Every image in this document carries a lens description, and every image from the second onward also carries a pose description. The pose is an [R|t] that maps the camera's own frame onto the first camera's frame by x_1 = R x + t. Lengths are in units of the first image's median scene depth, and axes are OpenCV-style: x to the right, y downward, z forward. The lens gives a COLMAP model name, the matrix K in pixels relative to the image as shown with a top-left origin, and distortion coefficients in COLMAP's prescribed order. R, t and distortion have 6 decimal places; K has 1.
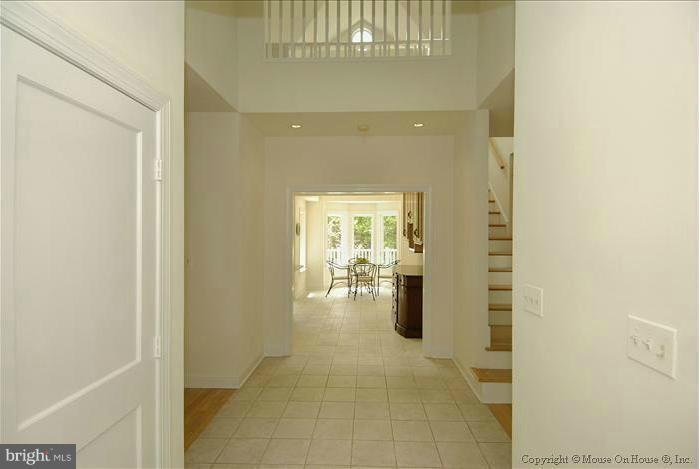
lens RADIAL K [[384.3, 0, 350.1], [0, 384.3, 233.8], [0, 0, 1]] dist [0.000165, -0.000107]
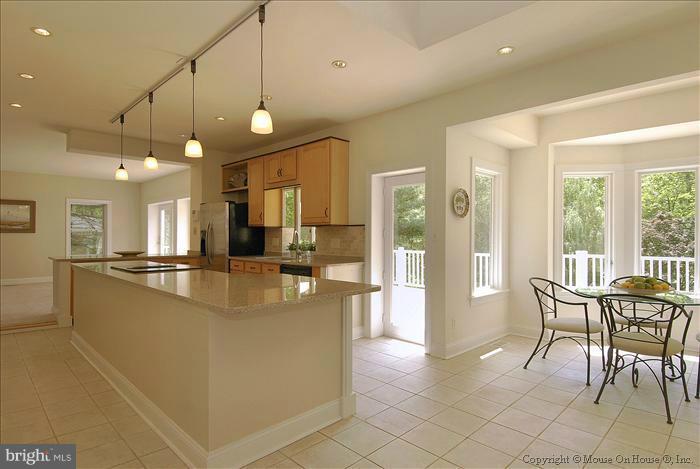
lens RADIAL K [[384.3, 0, 350.6], [0, 384.3, 235.8], [0, 0, 1]] dist [0.000165, -0.000107]
pose [[0.729391, 0.001452, -0.684095, 0.066893], [-0.005809, 0.999975, -0.004070, 0.023409], [0.684072, 0.006943, 0.729381, 0.500067]]
